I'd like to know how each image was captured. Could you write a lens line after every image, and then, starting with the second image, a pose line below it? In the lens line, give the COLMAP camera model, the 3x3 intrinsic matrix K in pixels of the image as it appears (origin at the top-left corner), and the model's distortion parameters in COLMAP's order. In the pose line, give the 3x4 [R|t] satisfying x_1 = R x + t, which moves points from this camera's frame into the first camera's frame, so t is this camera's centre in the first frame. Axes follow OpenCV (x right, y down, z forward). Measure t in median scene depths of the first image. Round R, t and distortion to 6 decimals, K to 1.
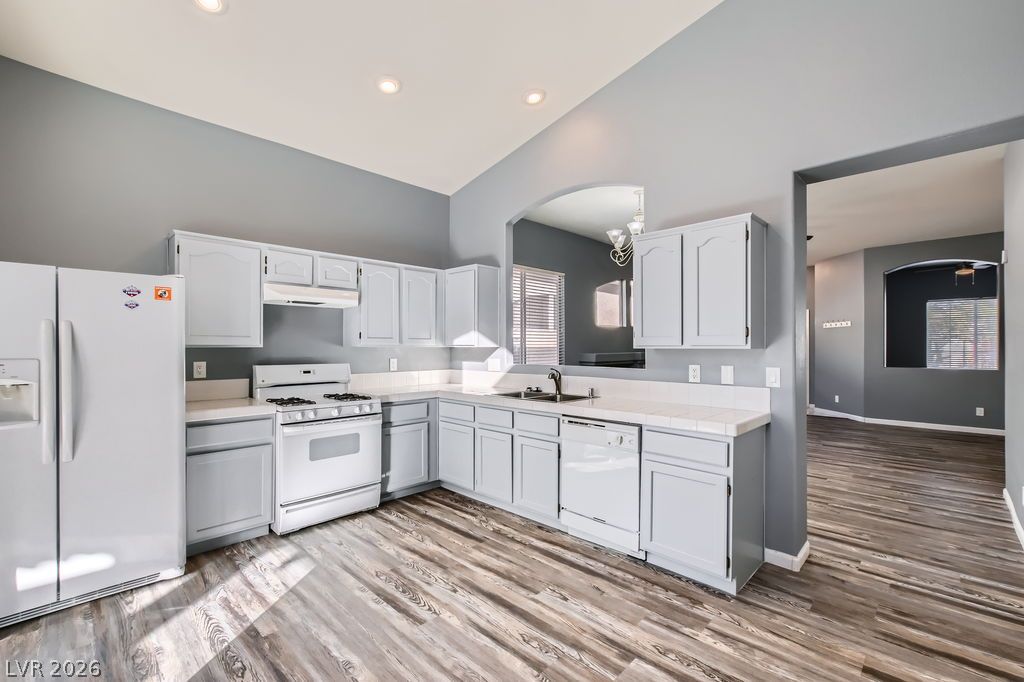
lens RADIAL K [[446.6, 0, 520.4], [0, 446.6, 345.6], [0, 0, 1]] dist [-0.001311, 0.002150]
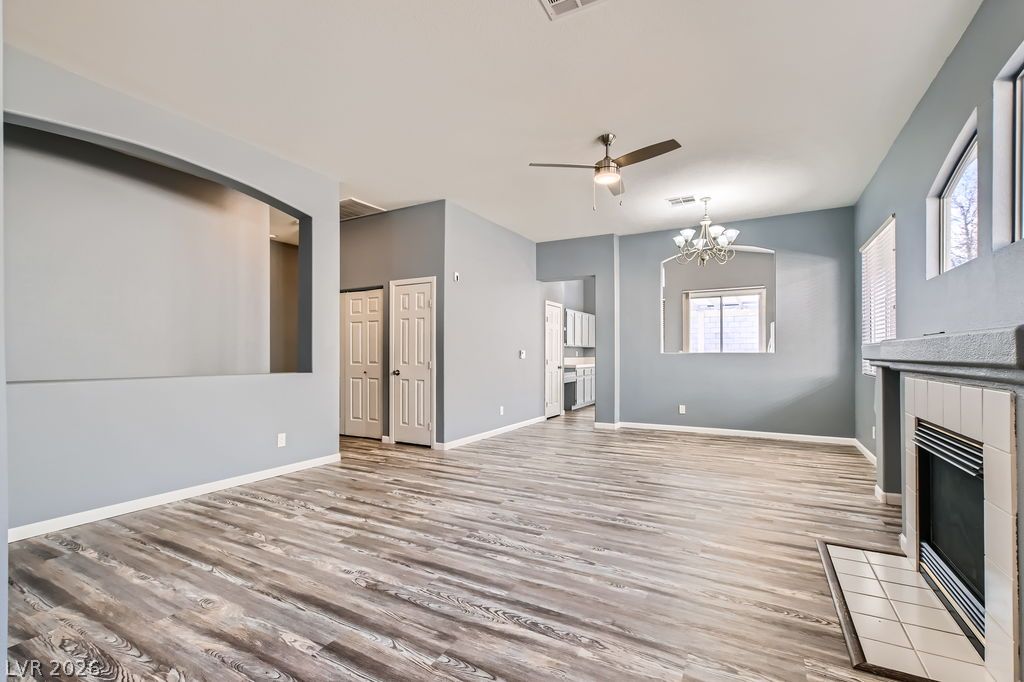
lens RADIAL K [[446.6, 0, 518.9], [0, 446.6, 350.9], [0, 0, 1]] dist [-0.001311, 0.002150]
pose [[-0.965373, 0.000336, -0.260873, 1.366888], [0.002753, 0.999957, -0.008900, 0.057479], [0.260859, -0.009310, -0.965332, 2.649863]]
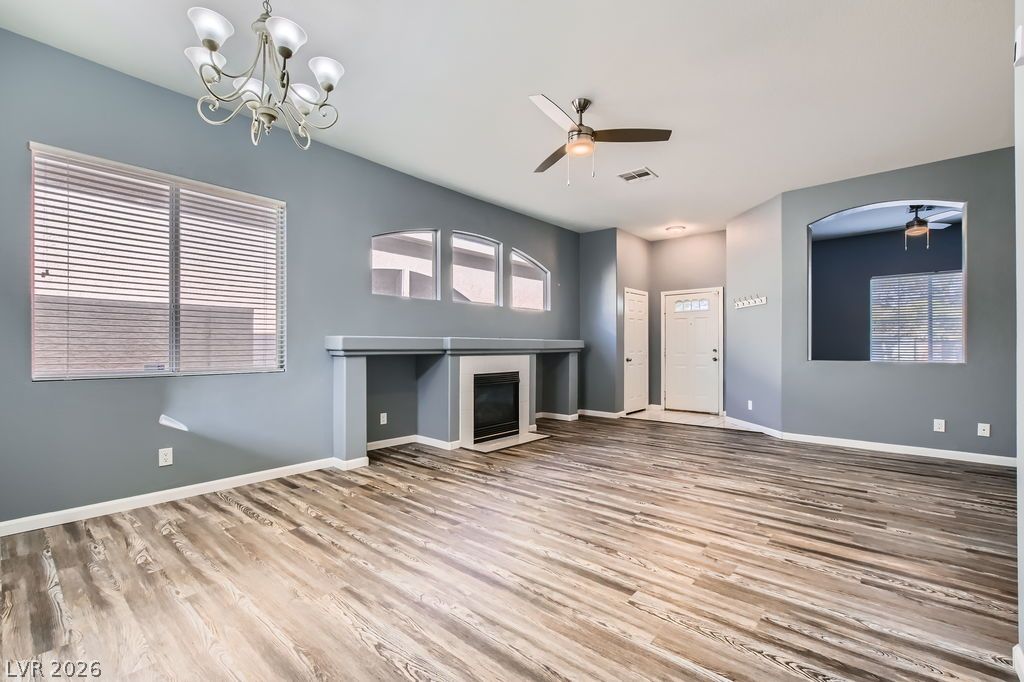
lens RADIAL K [[446.6, 0, 519.1], [0, 446.6, 343.9], [0, 0, 1]] dist [-0.001311, 0.002150]
pose [[0.998365, 0.003912, 0.057026, 0.688318], [-0.003577, 0.999976, -0.005967, 0.060669], [-0.057048, 0.005754, 0.998355, 0.698944]]
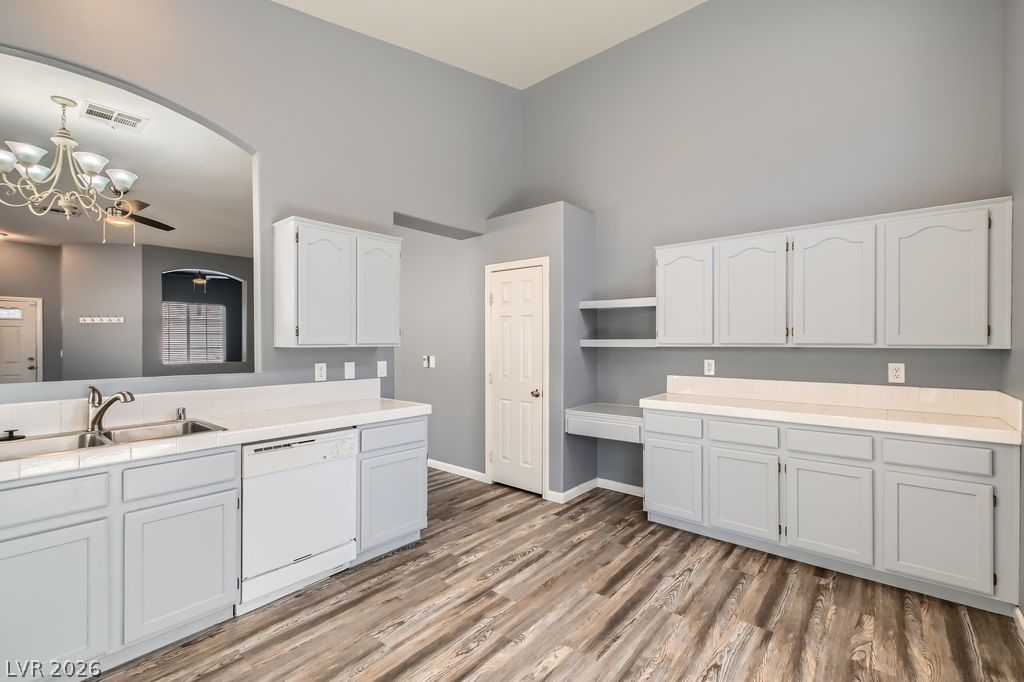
lens RADIAL K [[446.6, 0, 512.9], [0, 446.6, 342.6], [0, 0, 1]] dist [-0.001311, 0.002150]
pose [[-0.062535, -0.001109, 0.998042, -0.552854], [0.002090, 0.999997, 0.001242, -0.002347], [-0.998041, 0.002163, -0.062533, 0.557700]]
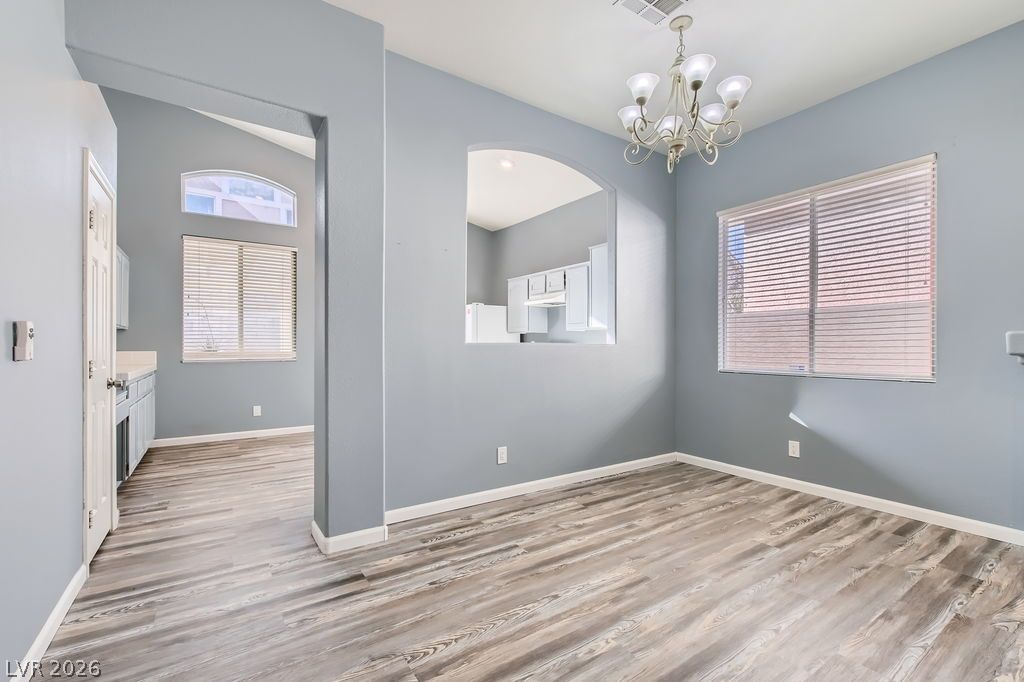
lens RADIAL K [[446.6, 0, 513.0], [0, 446.6, 346.3], [0, 0, 1]] dist [-0.001311, 0.002150]
pose [[-0.218882, -0.001287, -0.975751, 1.138497], [-0.000915, 0.999999, -0.001114, 0.059529], [0.975751, 0.000649, -0.218883, 1.255182]]
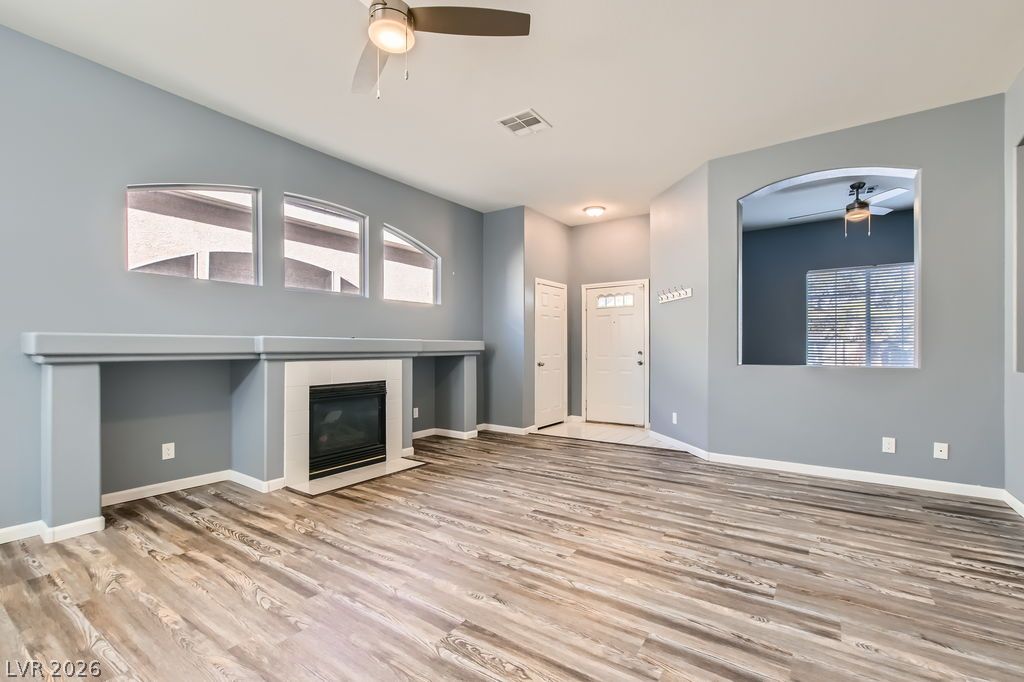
lens RADIAL K [[446.6, 0, 519.7], [0, 446.6, 348.3], [0, 0, 1]] dist [-0.001311, 0.002150]
pose [[0.987431, 0.001607, 0.158045, 0.954033], [-0.001328, 0.999997, -0.001874, 0.060874], [-0.158048, 0.001641, 0.987430, 1.020691]]
